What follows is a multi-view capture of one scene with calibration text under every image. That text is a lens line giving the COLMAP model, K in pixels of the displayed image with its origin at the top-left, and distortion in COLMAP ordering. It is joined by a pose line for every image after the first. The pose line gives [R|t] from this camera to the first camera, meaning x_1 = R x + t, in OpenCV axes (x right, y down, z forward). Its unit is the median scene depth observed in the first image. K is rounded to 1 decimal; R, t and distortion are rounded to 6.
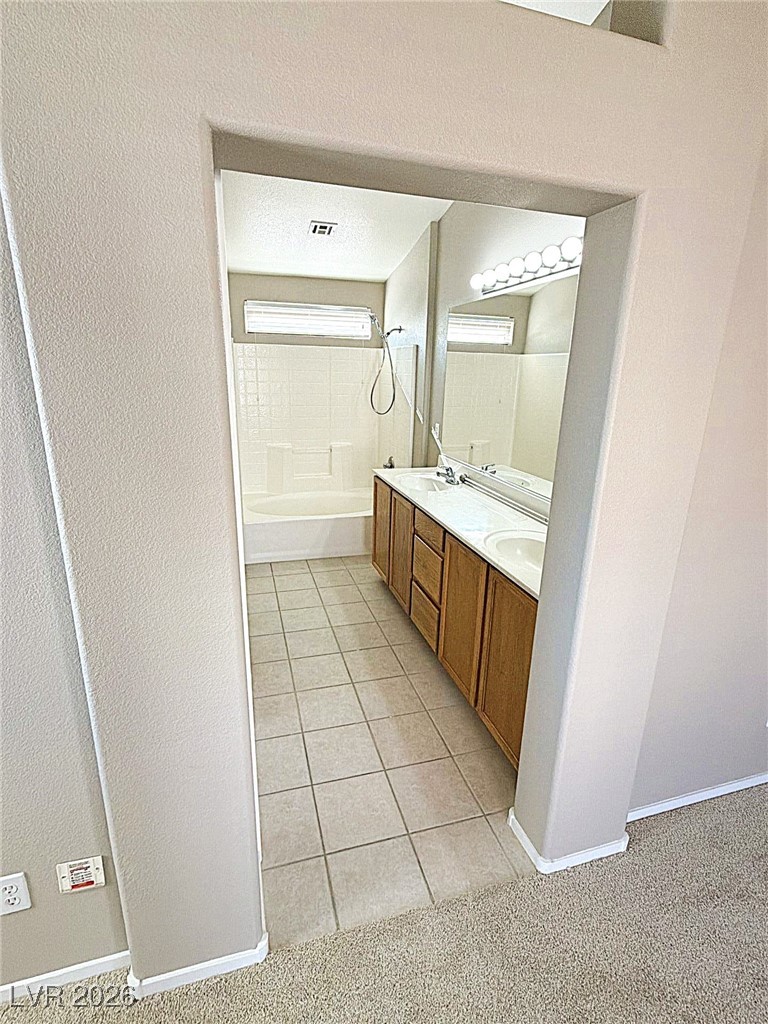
lens RADIAL K [[490.0, 0, 383.1], [0, 490.0, 510.0], [0, 0, 1]] dist [0.000644, -0.000012]
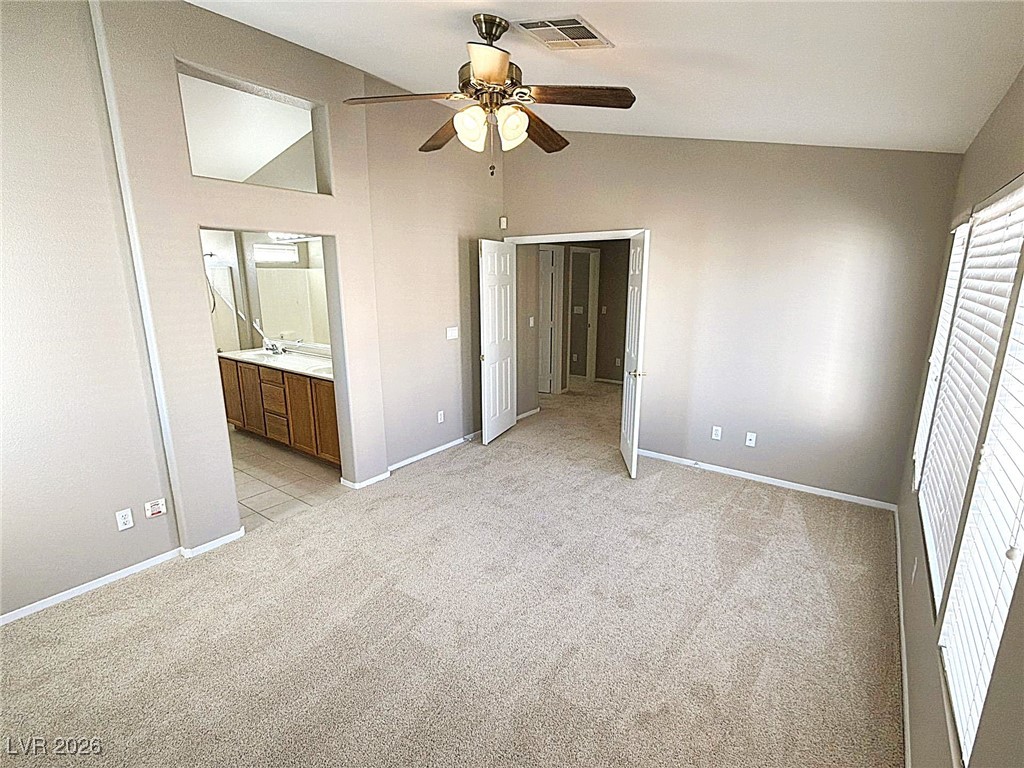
lens RADIAL K [[490.0, 0, 511.8], [0, 490.0, 382.9], [0, 0, 1]] dist [0.000644, -0.000012]
pose [[0.797987, -0.158714, 0.581400, -0.183186], [0.188062, 0.982106, 0.009981, 0.157658], [-0.572581, 0.101374, 0.813556, -0.687334]]
